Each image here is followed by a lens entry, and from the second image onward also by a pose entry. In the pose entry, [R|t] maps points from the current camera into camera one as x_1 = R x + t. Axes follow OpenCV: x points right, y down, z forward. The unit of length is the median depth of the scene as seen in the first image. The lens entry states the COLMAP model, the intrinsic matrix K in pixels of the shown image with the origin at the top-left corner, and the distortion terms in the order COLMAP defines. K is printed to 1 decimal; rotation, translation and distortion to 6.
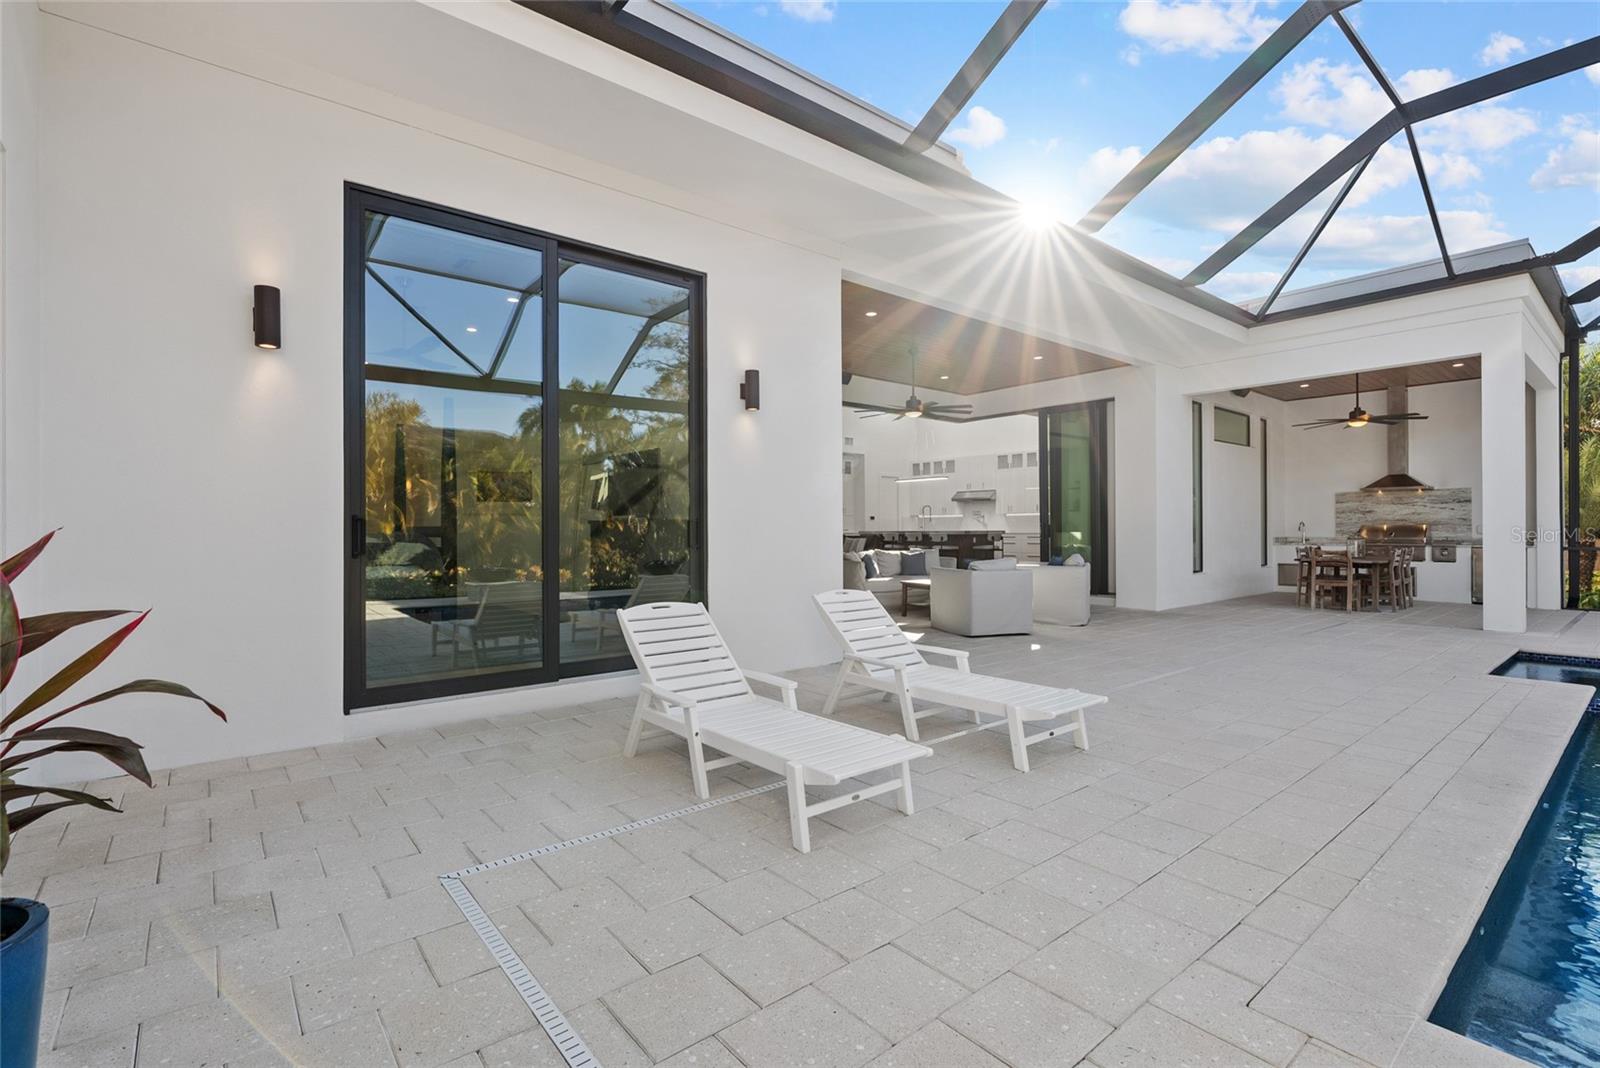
lens RADIAL K [[737.3, 0, 790.5], [0, 737.3, 528.1], [0, 0, 1]] dist [-0.007051, 0.002930]
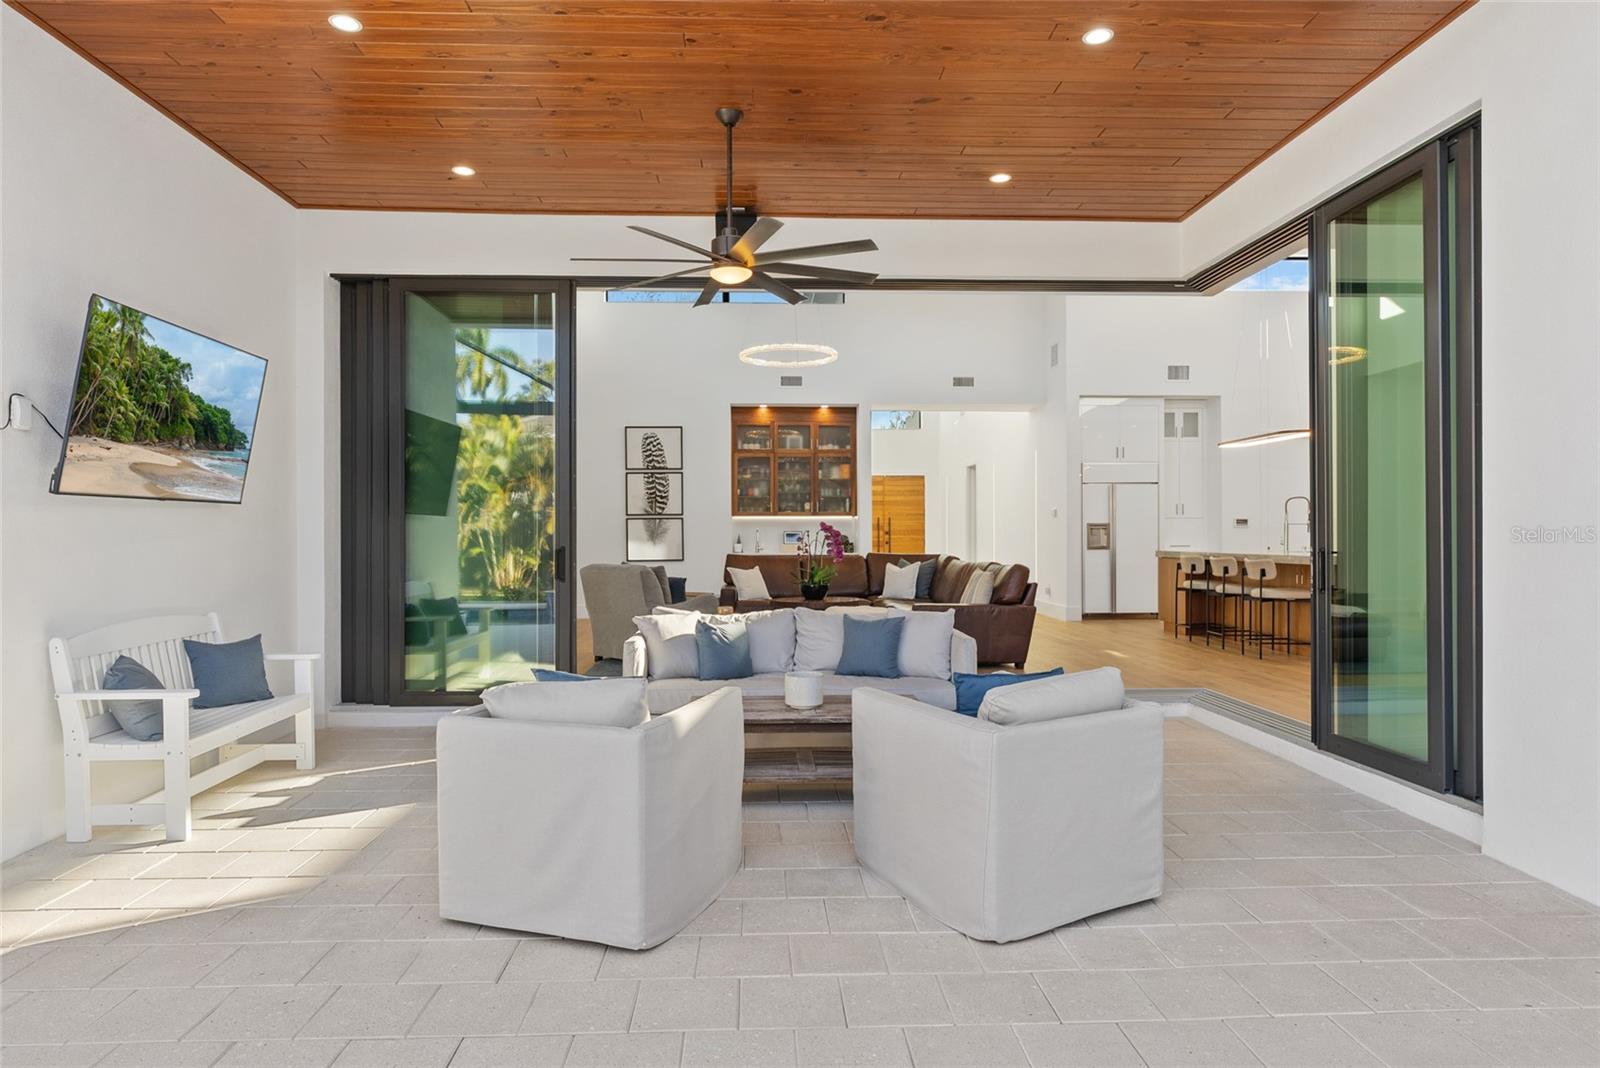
lens RADIAL K [[943.0, 0, 792.2], [0, 943.0, 530.7], [0, 0, 1]] dist [-0.003396, -0.000010]
pose [[0.798351, -0.001872, -0.602189, 0.386844], [0.002683, 0.999996, 0.000448, -0.014060], [0.602186, -0.001973, 0.798354, 0.478228]]
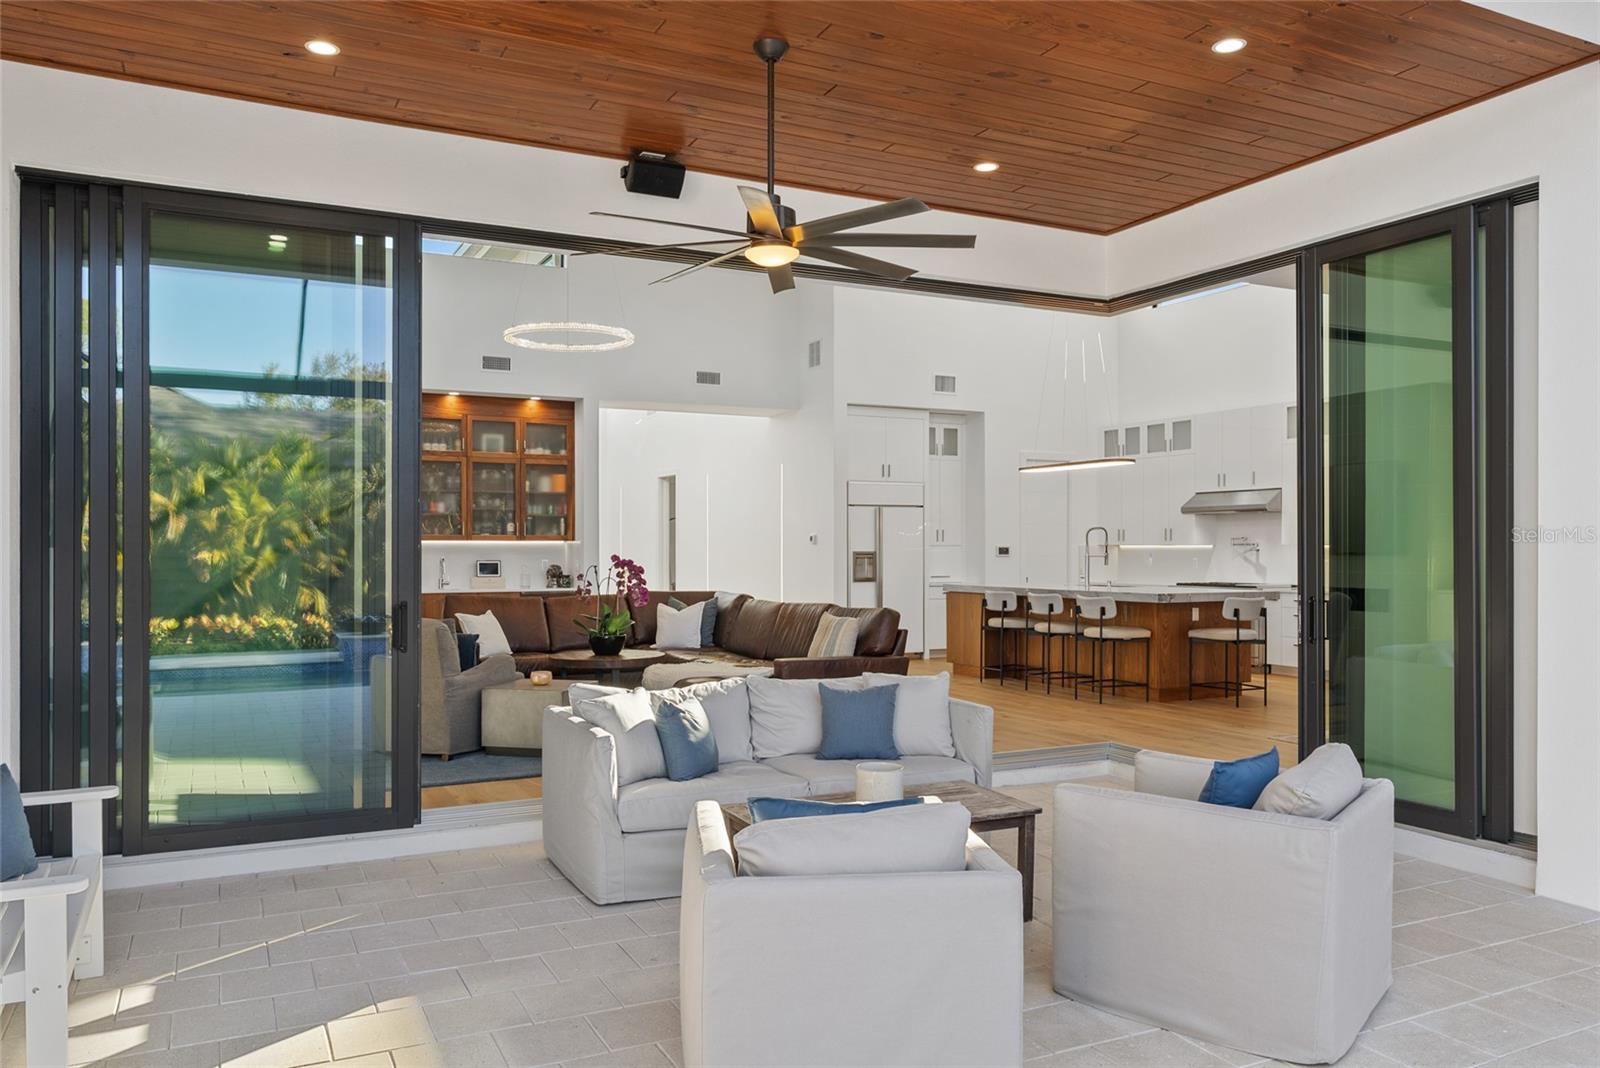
lens RADIAL K [[1162.4, 0, 788.9], [0, 1162.4, 549.0], [0, 0, 1]] dist [-0.011007, 0.015228]
pose [[0.974872, 0.003068, -0.222744, 0.218304], [-0.001957, 0.999985, 0.005209, -0.028242], [0.222757, -0.004642, 0.974863, 0.413573]]
